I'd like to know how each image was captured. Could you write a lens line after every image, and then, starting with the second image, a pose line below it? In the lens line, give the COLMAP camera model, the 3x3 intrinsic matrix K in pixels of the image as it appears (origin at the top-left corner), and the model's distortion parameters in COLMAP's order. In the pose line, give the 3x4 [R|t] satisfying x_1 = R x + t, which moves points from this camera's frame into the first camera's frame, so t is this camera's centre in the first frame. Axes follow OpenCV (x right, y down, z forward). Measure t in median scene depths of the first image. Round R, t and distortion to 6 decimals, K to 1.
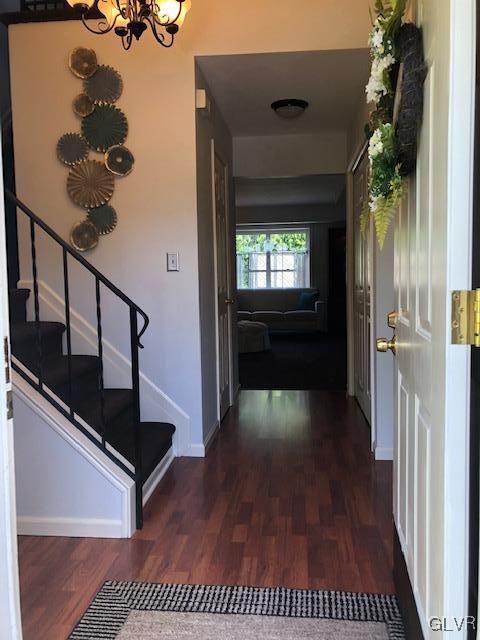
lens RADIAL K [[523.1, 0, 248.7], [0, 523.1, 320.6], [0, 0, 1]] dist [0.014331, -0.003938]
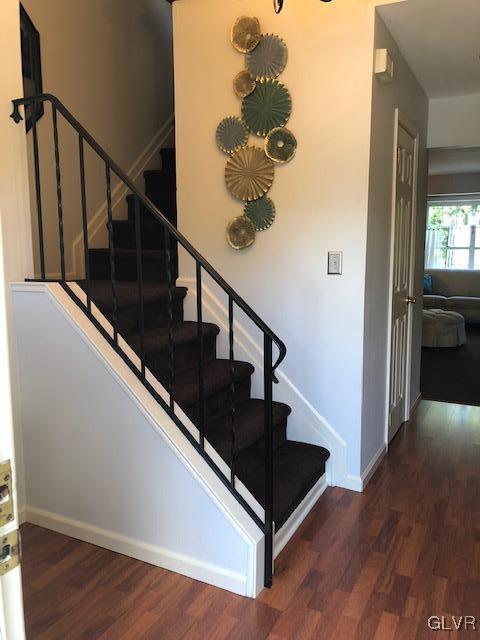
lens RADIAL K [[523.1, 0, 248.7], [0, 523.1, 320.6], [0, 0, 1]] dist [0.014331, -0.003938]
pose [[0.932541, 0.061386, -0.355808, 0.031522], [-0.038780, 0.996770, 0.070330, -0.074095], [0.358976, -0.051787, 0.931909, 0.155223]]
